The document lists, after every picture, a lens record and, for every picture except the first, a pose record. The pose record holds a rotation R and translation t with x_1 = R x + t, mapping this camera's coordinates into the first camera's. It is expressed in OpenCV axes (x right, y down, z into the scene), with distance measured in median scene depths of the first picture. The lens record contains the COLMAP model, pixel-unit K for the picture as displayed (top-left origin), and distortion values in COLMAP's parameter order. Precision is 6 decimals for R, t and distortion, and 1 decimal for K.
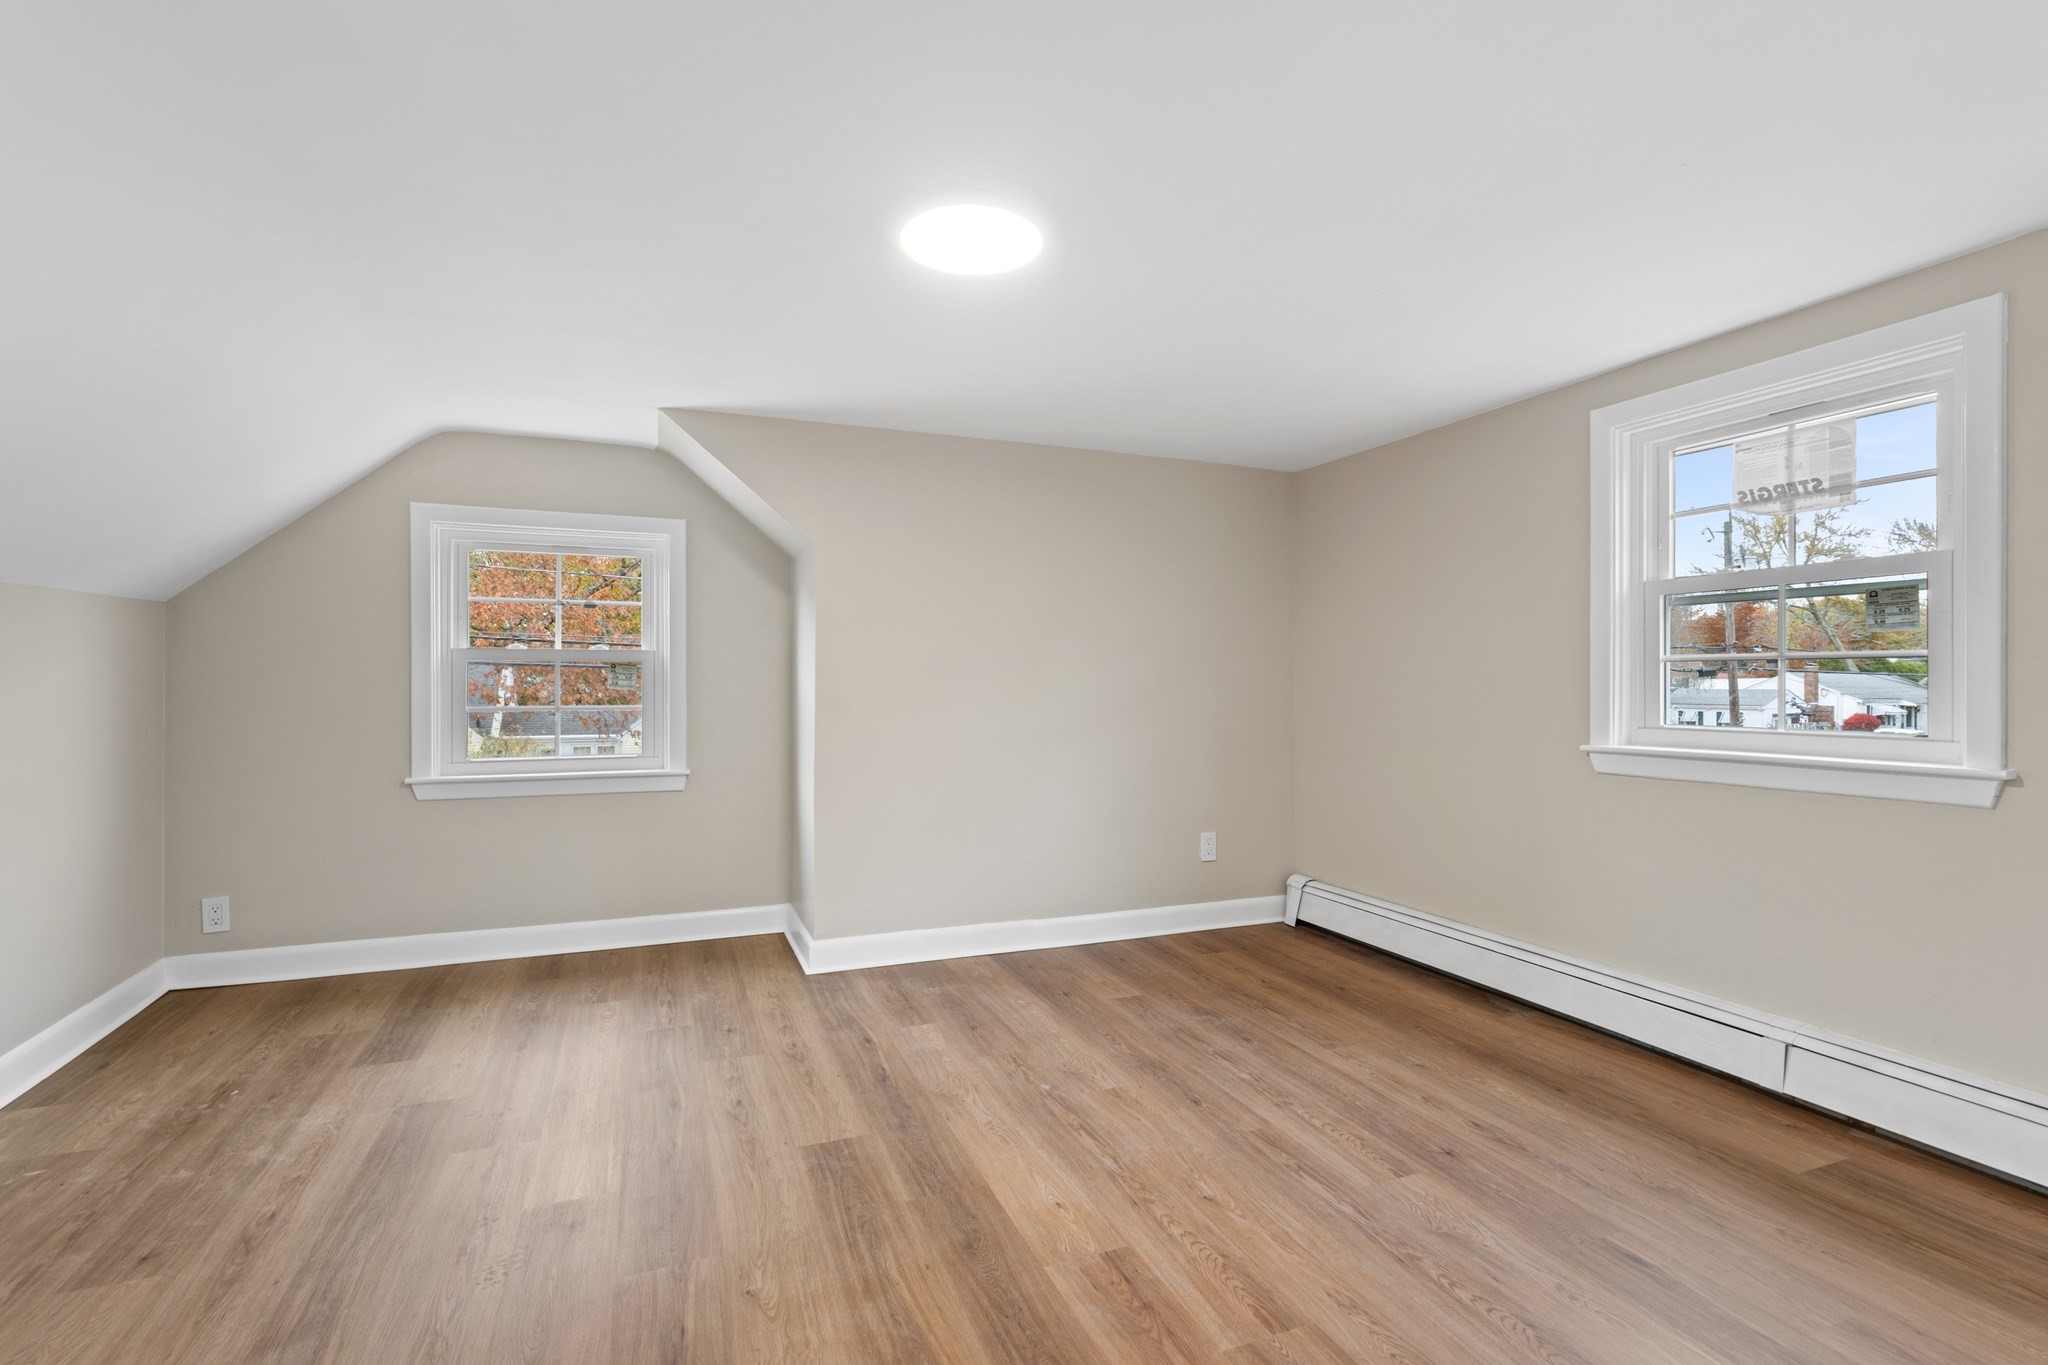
lens RADIAL K [[951.3, 0, 1028.4], [0, 951.3, 673.7], [0, 0, 1]] dist [0.007031, -0.000527]
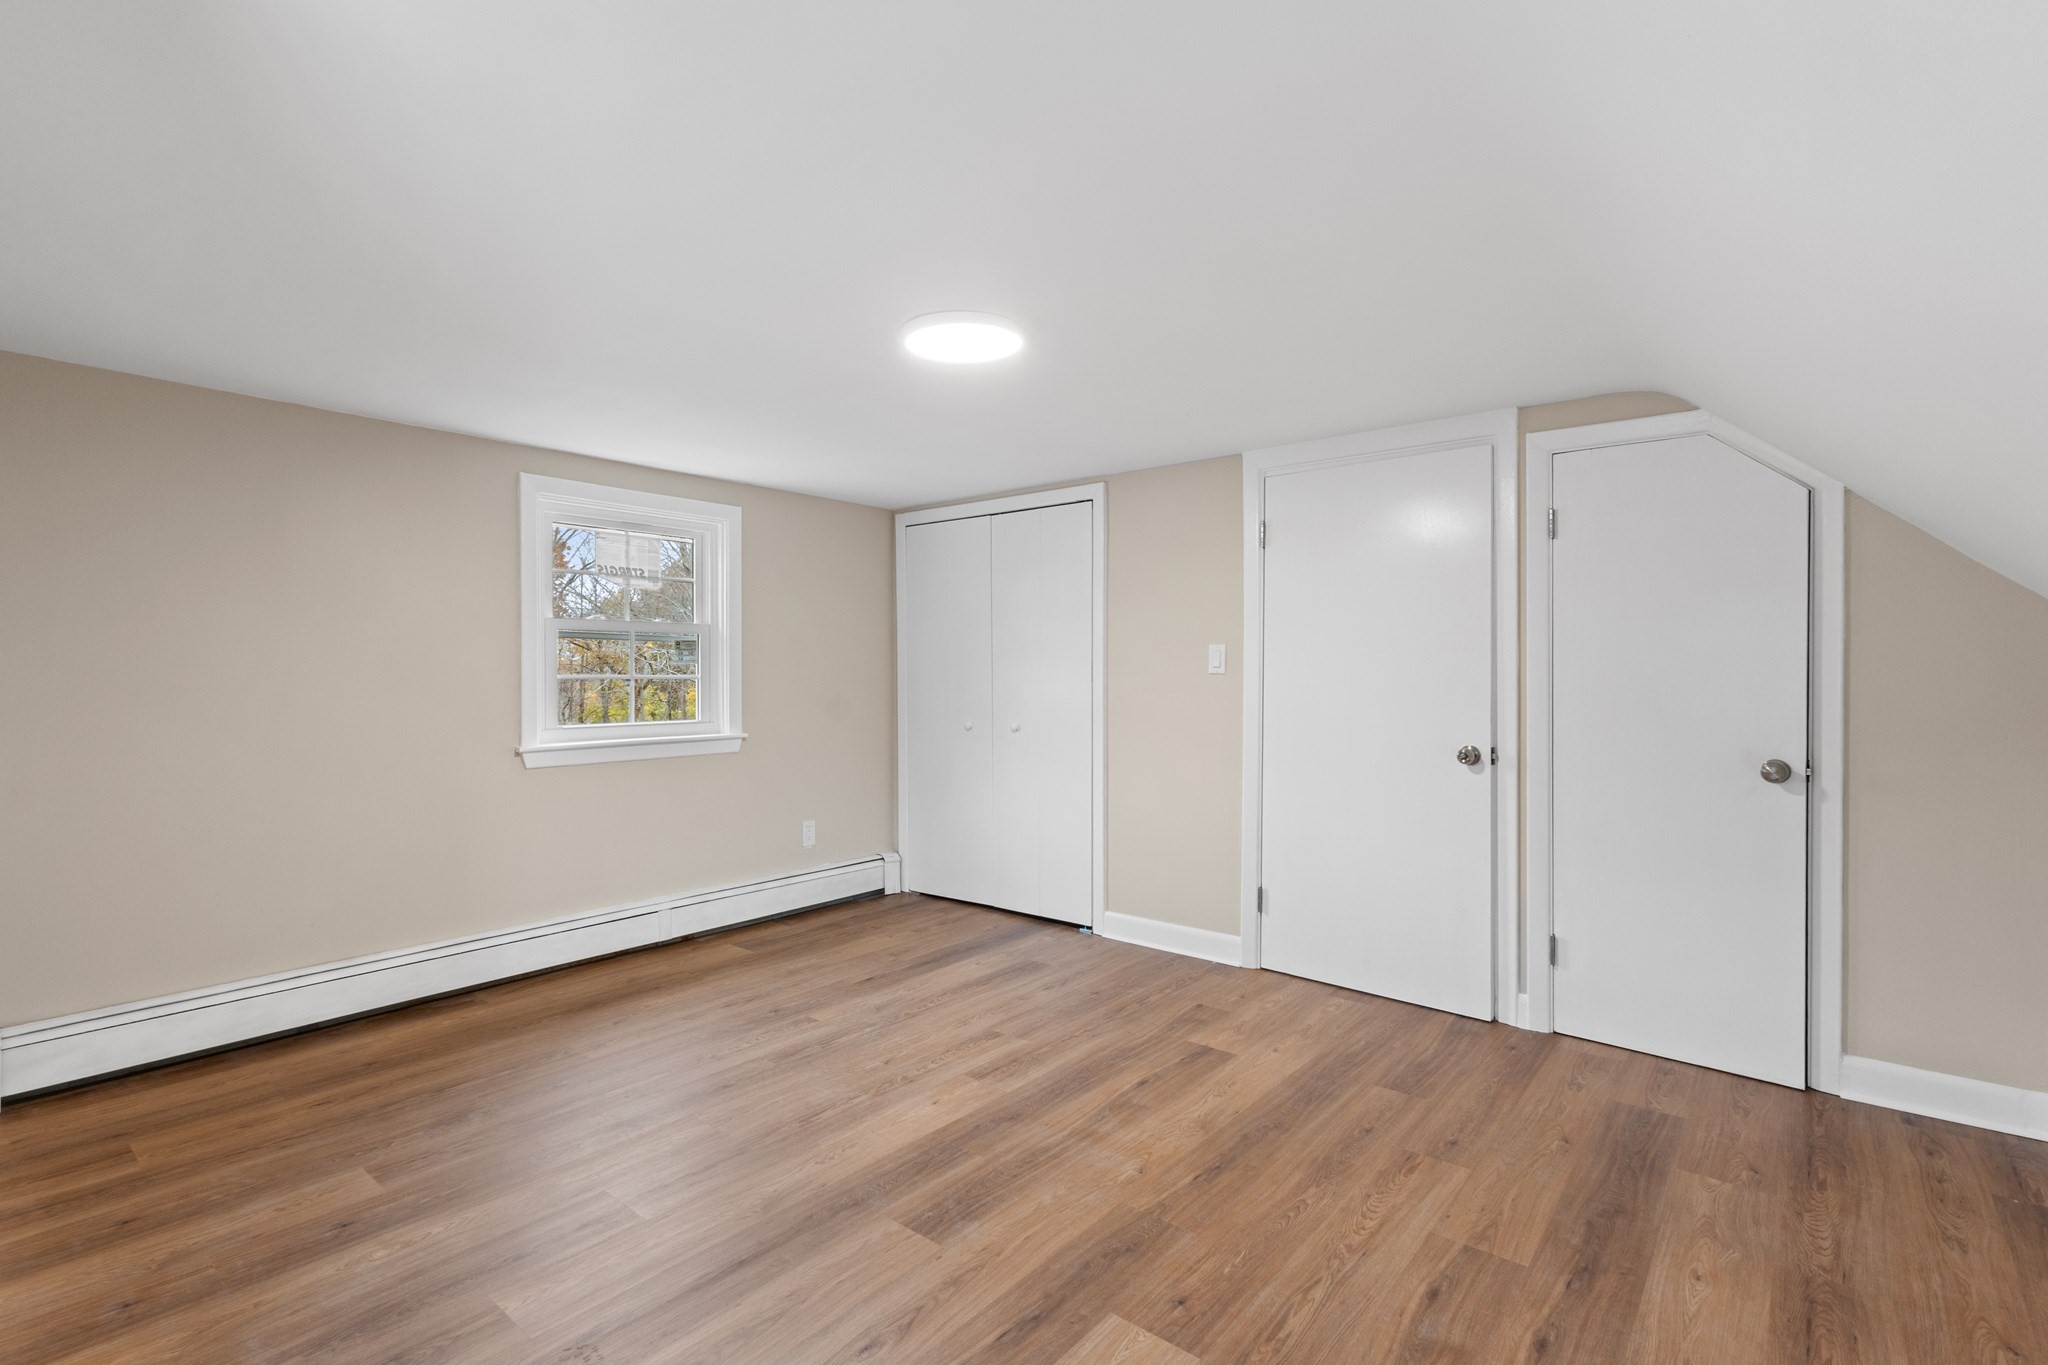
lens RADIAL K [[951.3, 0, 1028.4], [0, 951.3, 673.7], [0, 0, 1]] dist [0.007031, -0.000527]
pose [[-0.485892, 0.002049, 0.874016, -1.006805], [-0.008081, 0.999944, -0.006837, -0.019912], [-0.873981, -0.010385, -0.485848, 1.312334]]
